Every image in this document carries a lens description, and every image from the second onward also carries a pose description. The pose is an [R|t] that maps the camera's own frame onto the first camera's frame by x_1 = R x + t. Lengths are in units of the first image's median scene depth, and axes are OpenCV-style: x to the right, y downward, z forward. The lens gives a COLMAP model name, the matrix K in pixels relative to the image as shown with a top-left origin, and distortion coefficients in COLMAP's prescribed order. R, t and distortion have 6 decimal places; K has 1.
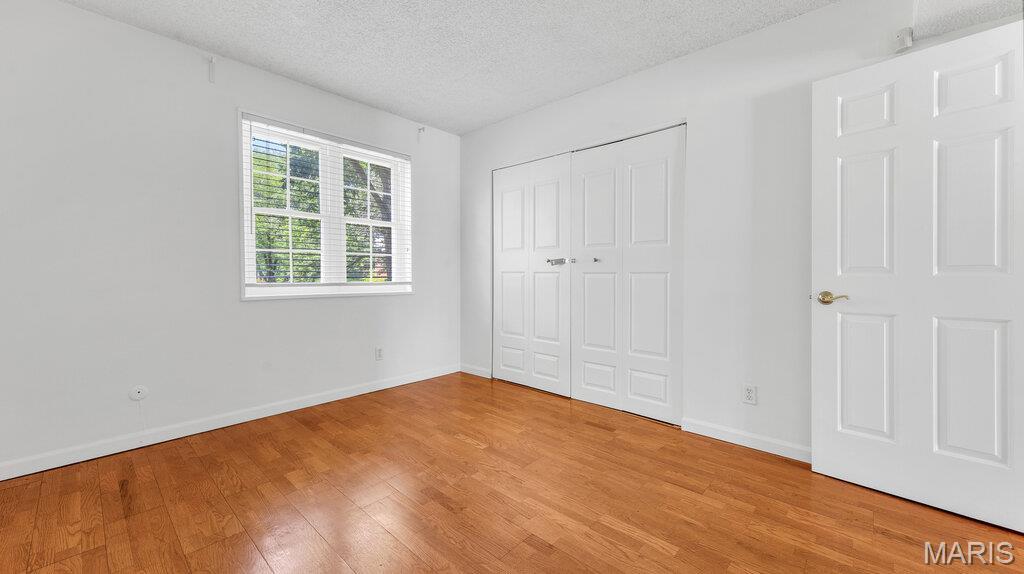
lens RADIAL K [[402.2, 0, 512.8], [0, 402.2, 279.4], [0, 0, 1]] dist [0.002166, -0.000235]
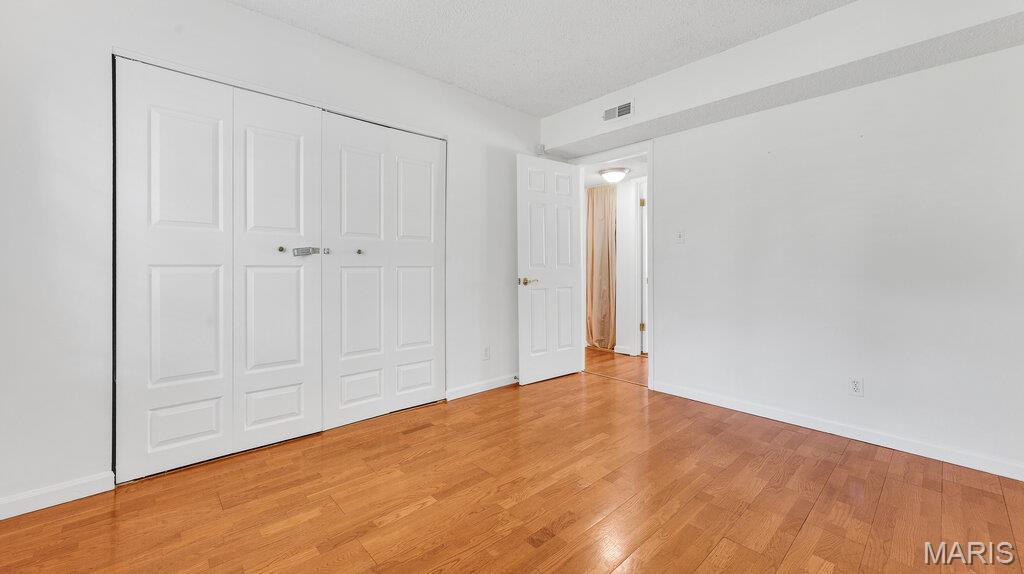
lens RADIAL K [[402.2, 0, 521.2], [0, 402.2, 269.0], [0, 0, 1]] dist [0.002166, -0.000235]
pose [[0.056625, -0.002791, 0.998392, -0.735624], [0.015429, 0.999879, 0.001920, -0.009088], [-0.998276, 0.015296, 0.056661, 0.717026]]
